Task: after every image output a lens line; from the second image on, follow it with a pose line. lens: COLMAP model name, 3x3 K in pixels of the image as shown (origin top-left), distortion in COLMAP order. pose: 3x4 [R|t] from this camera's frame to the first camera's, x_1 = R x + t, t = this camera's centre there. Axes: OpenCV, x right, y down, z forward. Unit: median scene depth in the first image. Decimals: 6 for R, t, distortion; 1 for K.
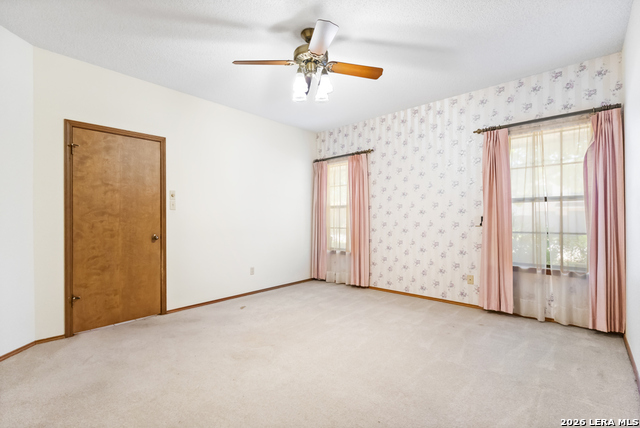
lens RADIAL K [[300.5, 0, 326.9], [0, 300.5, 214.6], [0, 0, 1]] dist [0.001695, 0.003468]
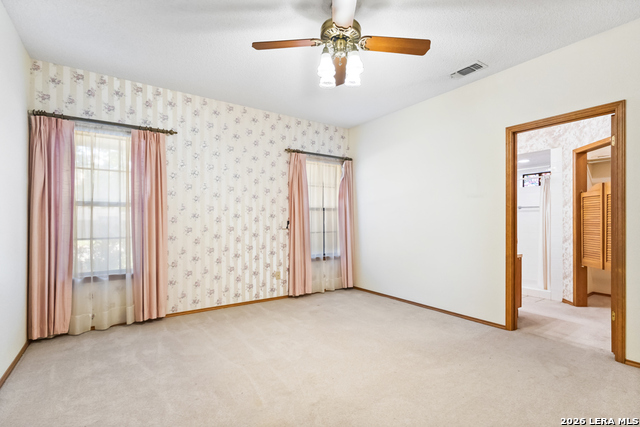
lens RADIAL K [[300.5, 0, 326.6], [0, 300.5, 218.7], [0, 0, 1]] dist [0.001695, 0.003468]
pose [[0.232773, 0.014297, 0.972426, -0.522454], [-0.009043, 0.999881, -0.012536, 0.009096], [-0.972489, -0.005876, 0.232874, 0.476604]]
